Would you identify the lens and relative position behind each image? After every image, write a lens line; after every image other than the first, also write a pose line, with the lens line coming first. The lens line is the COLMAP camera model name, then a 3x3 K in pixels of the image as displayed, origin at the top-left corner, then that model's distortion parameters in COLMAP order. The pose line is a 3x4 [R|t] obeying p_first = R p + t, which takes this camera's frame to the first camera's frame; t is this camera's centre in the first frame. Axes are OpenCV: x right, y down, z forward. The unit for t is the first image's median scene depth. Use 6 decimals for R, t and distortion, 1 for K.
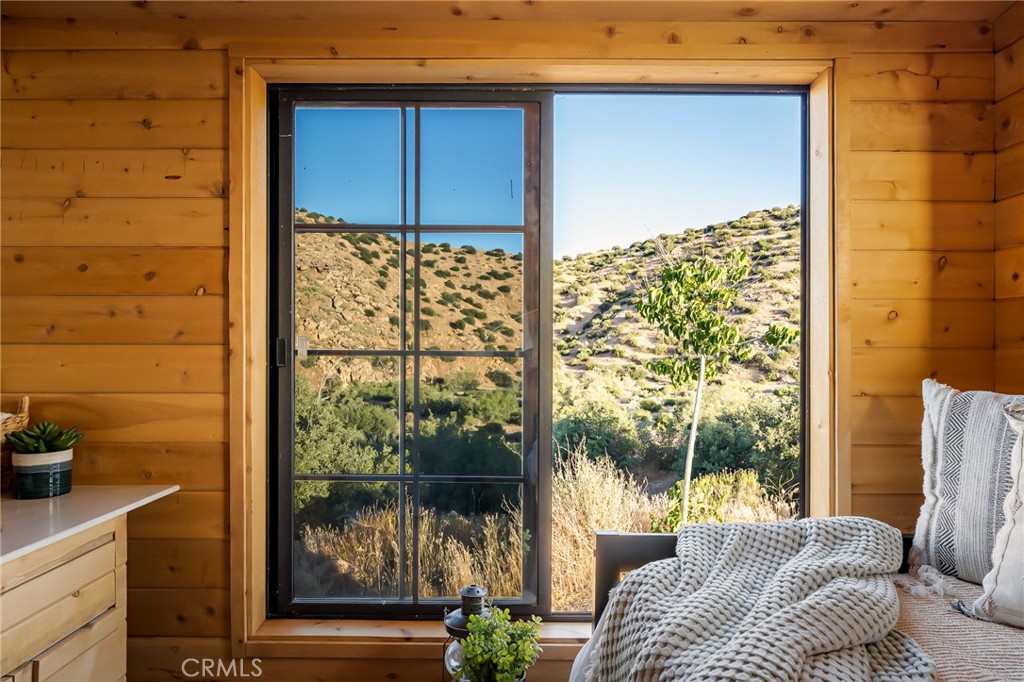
lens RADIAL K [[617.3, 0, 506.4], [0, 617.3, 349.4], [0, 0, 1]] dist [0.000642, -0.000968]
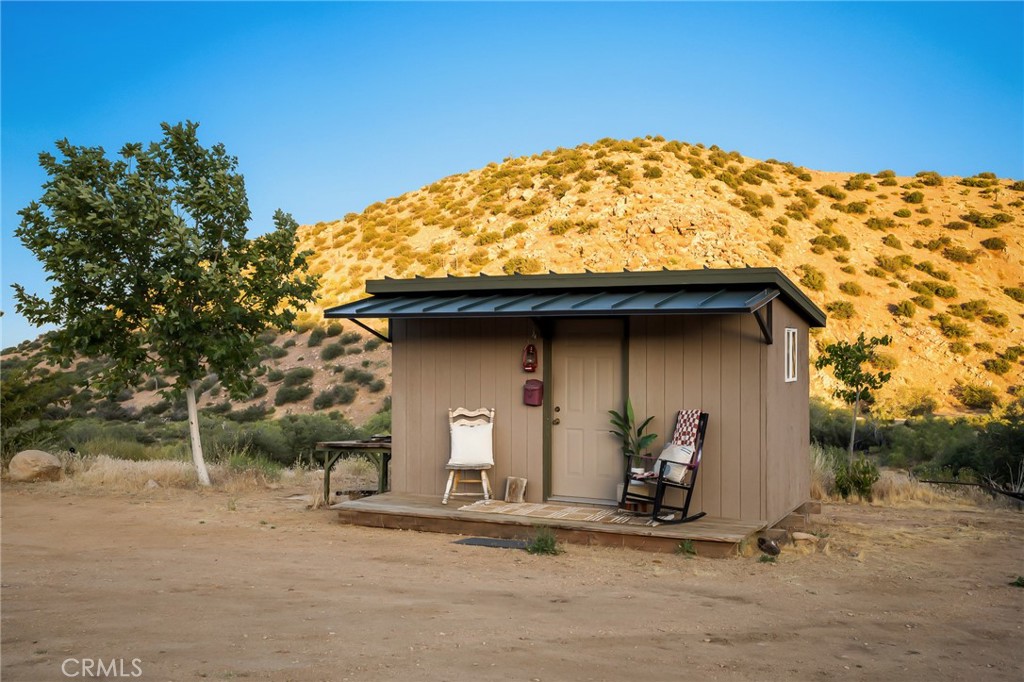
lens RADIAL K [[1004.7, 0, 506.6], [0, 1004.7, 341.4], [0, 0, 1]] dist [0.006675, 0.000000]
pose [[0.892207, -0.004694, -0.451602, 0.645773], [0.002188, 0.999979, -0.006071, -0.080097], [0.451621, 0.004428, 0.892199, -1.944222]]
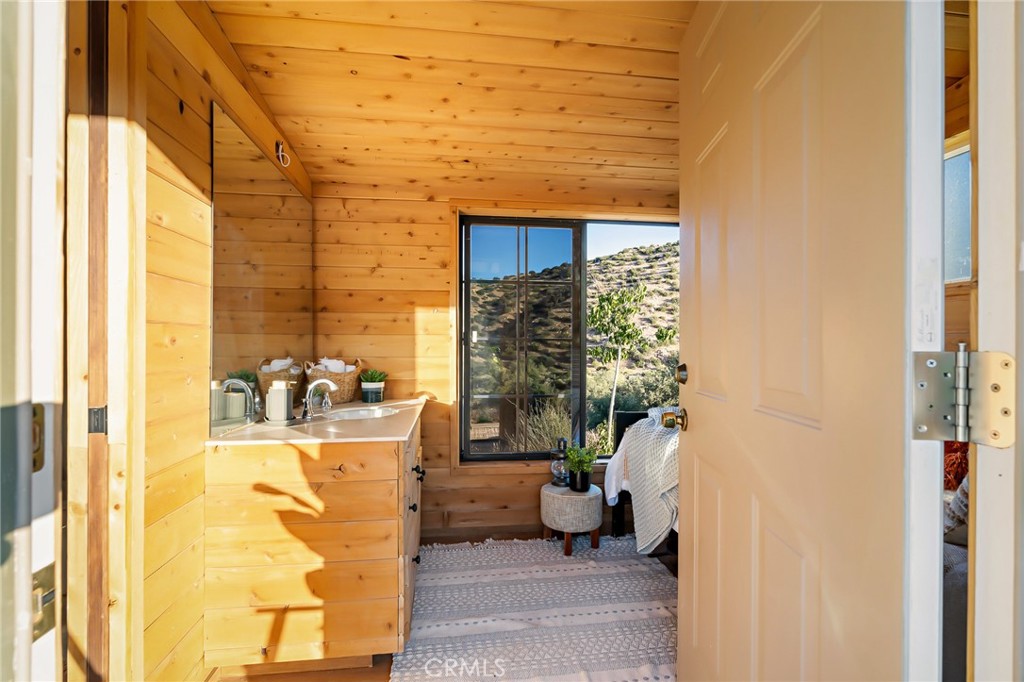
lens RADIAL K [[454.0, 0, 506.1], [0, 454.0, 345.0], [0, 0, 1]] dist [-0.006594, 0.001360]
pose [[0.992707, -0.000174, 0.120551, -0.152677], [0.000316, 0.999999, -0.001161, 0.010342], [-0.120551, 0.001191, 0.992706, -0.219949]]
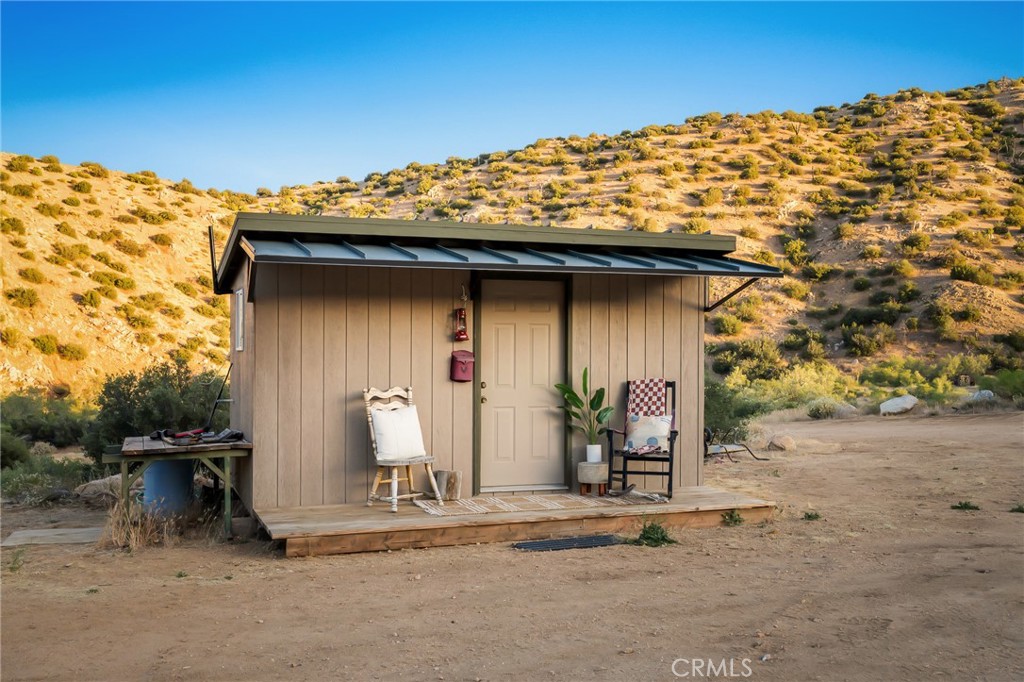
lens RADIAL K [[1004.7, 0, 497.3], [0, 1004.7, 338.5], [0, 0, 1]] dist [0.006675, 0.000000]
pose [[0.944360, 0.001991, 0.328907, -0.705339], [-0.001860, 0.999998, -0.000713, -0.033933], [-0.328908, 0.000061, 0.944362, -1.720907]]
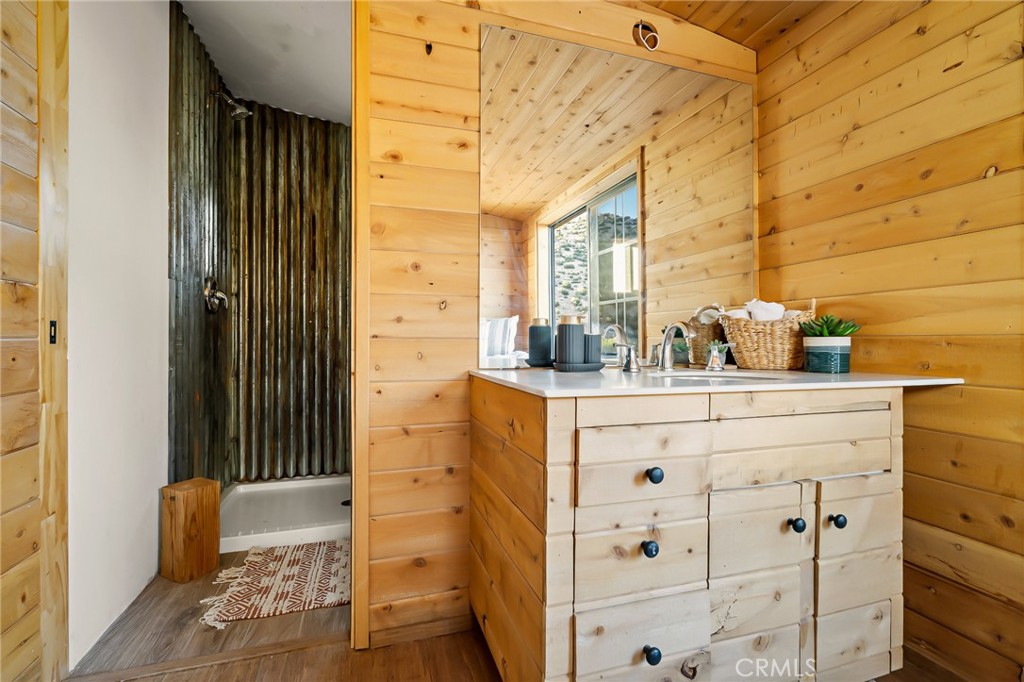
lens RADIAL K [[454.0, 0, 503.3], [0, 454.0, 339.2], [0, 0, 1]] dist [-0.006594, 0.001360]
pose [[0.294746, -0.007229, -0.955548, -0.022289], [-0.001400, 0.999967, -0.007997, 0.056974], [0.955575, 0.003695, 0.294726, 0.034475]]
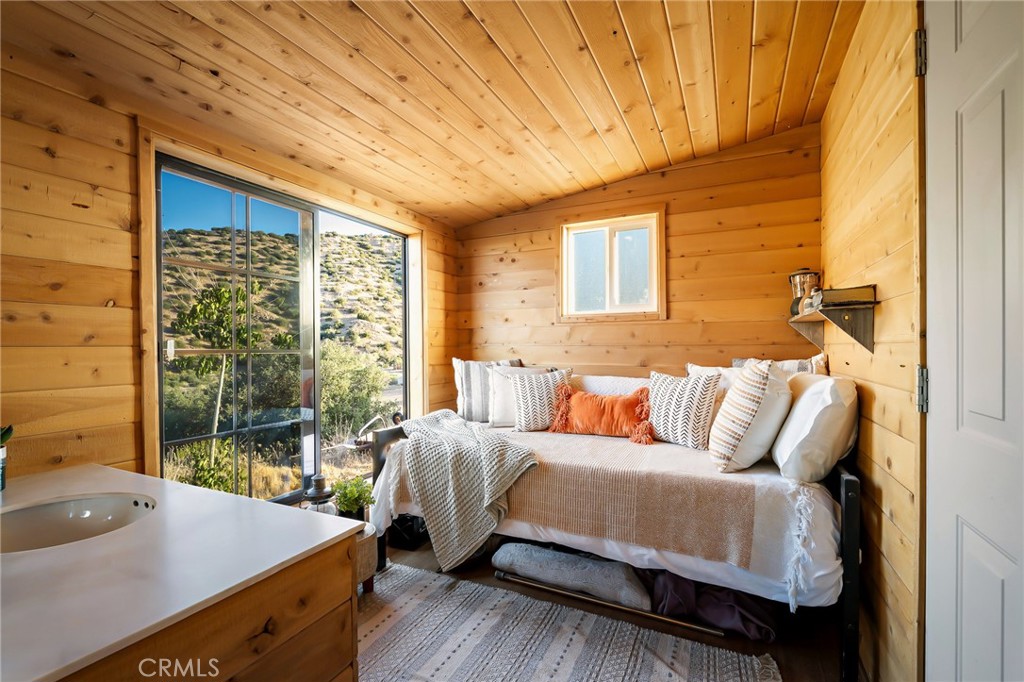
lens RADIAL K [[454.0, 0, 504.9], [0, 454.0, 348.7], [0, 0, 1]] dist [-0.006594, 0.001360]
pose [[0.451922, -0.009166, 0.892011, -0.327691], [0.008485, 0.999946, 0.005976, -0.000773], [-0.892017, 0.004868, 0.451975, -0.040602]]
